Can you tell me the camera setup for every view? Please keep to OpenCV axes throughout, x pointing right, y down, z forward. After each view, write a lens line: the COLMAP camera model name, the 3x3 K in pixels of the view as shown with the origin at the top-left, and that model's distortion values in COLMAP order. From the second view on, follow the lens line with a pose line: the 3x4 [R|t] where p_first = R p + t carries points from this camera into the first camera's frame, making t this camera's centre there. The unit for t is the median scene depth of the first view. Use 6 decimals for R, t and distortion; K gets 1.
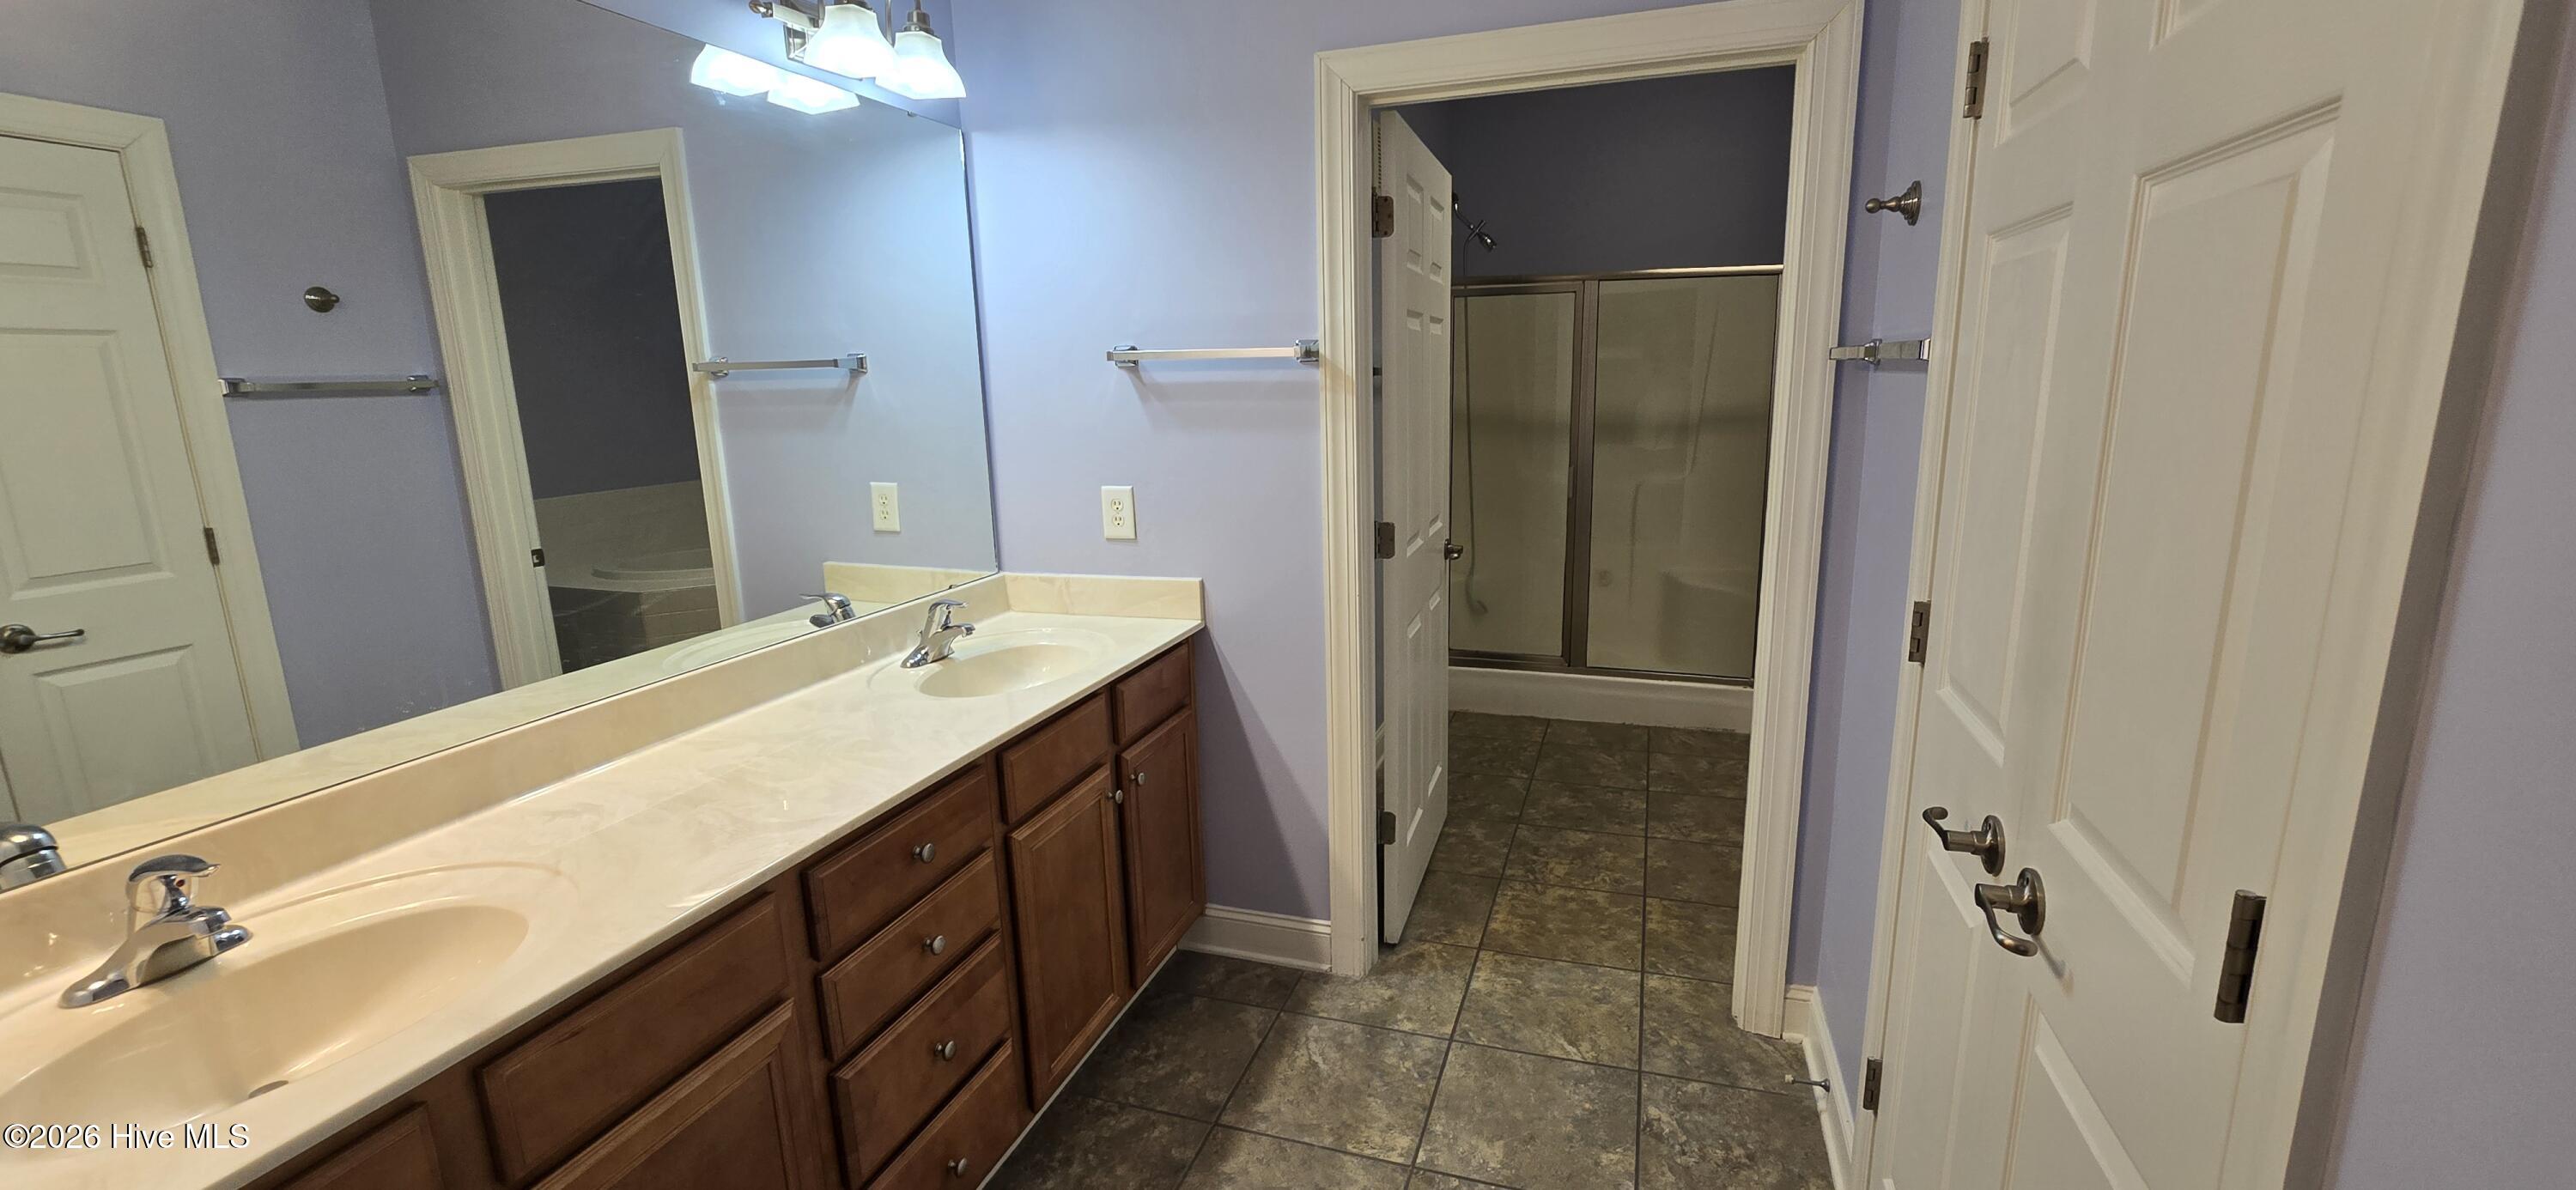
lens RADIAL K [[1061.8, 0, 1299.5], [0, 1061.8, 596.2], [0, 0, 1]] dist [0.000964, -0.000148]
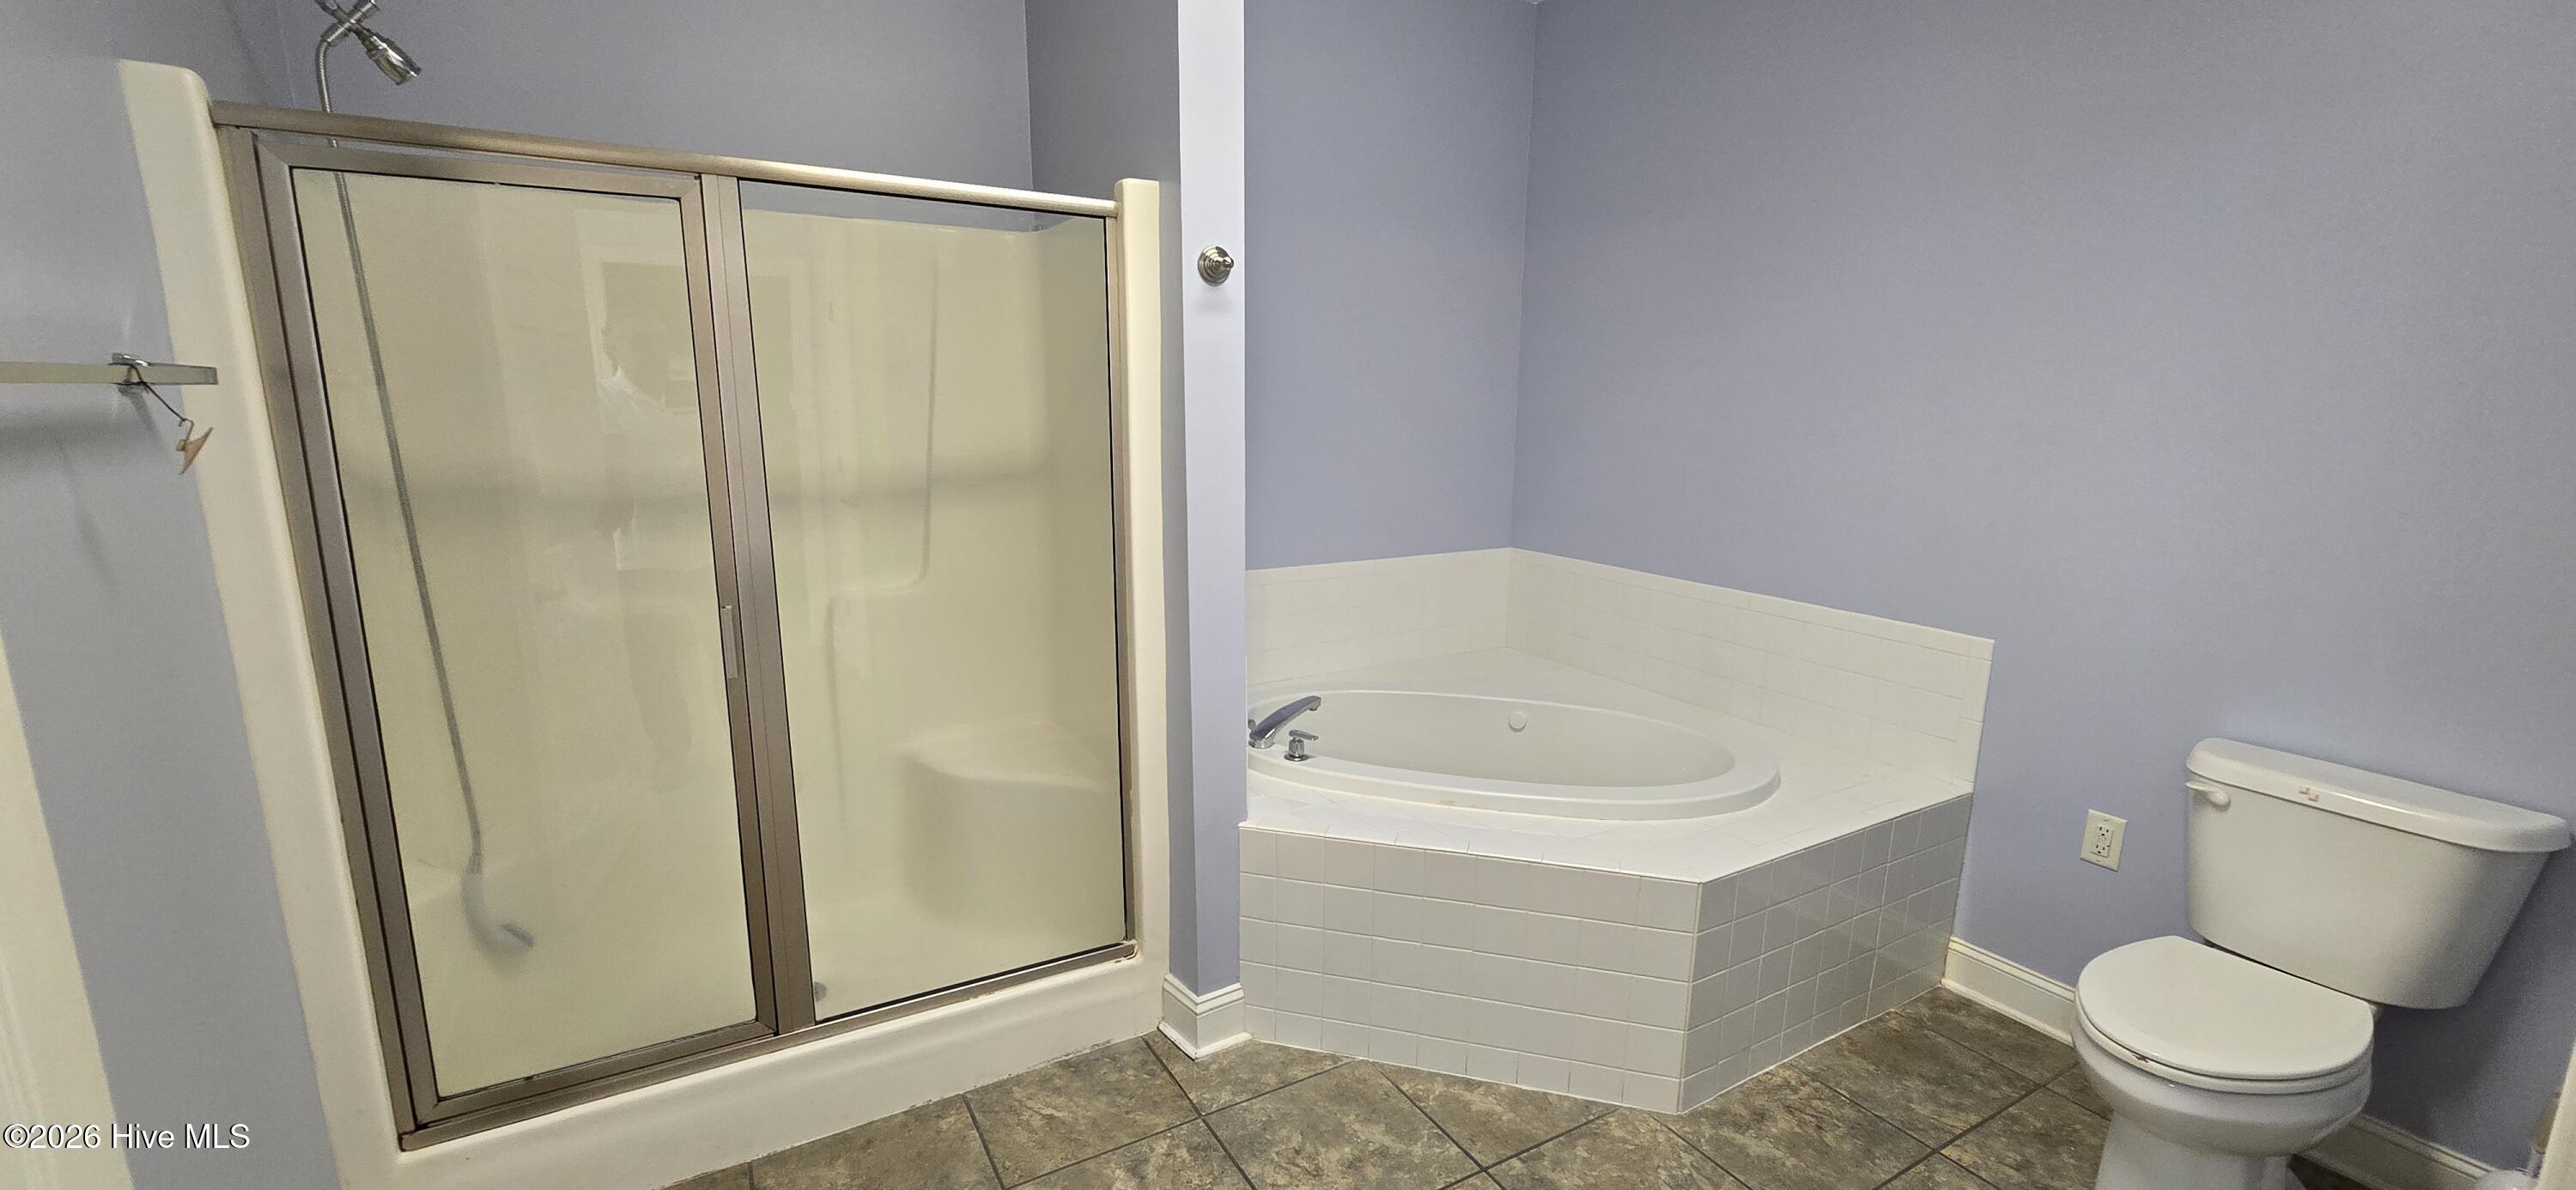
lens RADIAL K [[1061.8, 0, 1299.5], [0, 1061.8, 596.2], [0, 0, 1]] dist [0.000964, -0.000148]
pose [[0.662601, -0.119828, 0.739325, 0.086537], [0.134570, 0.990102, 0.039868, -0.108186], [-0.736784, 0.073074, 0.672168, 0.508958]]
